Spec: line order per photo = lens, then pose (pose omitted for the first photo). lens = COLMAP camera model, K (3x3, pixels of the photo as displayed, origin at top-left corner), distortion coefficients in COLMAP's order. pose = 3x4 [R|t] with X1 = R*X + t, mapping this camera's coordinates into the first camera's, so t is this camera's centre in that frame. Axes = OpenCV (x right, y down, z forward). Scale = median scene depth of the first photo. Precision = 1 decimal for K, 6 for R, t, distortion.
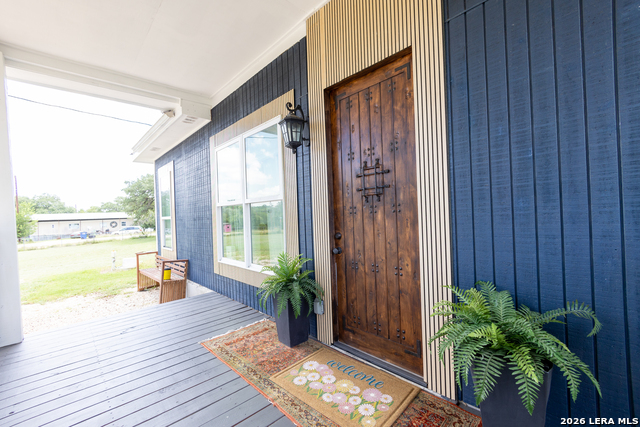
lens RADIAL K [[272.0, 0, 321.3], [0, 272.0, 212.1], [0, 0, 1]] dist [-0.004094, 0.000305]
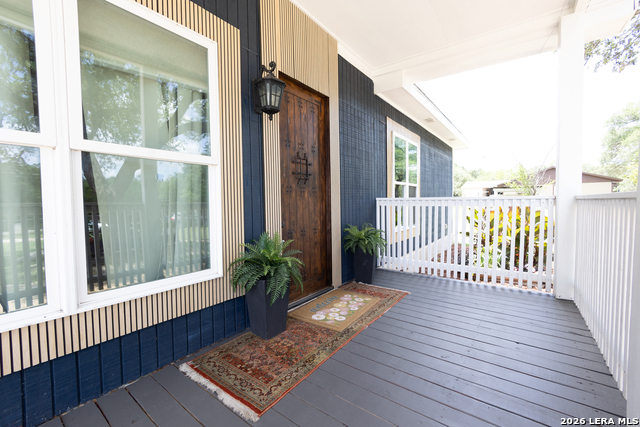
lens RADIAL K [[272.0, 0, 320.6], [0, 272.0, 215.3], [0, 0, 1]] dist [-0.004094, 0.000305]
pose [[-0.164074, -0.004047, 0.986440, -1.208151], [0.020529, 0.999761, 0.007516, 0.114792], [-0.986234, 0.021484, -0.163952, 1.181438]]
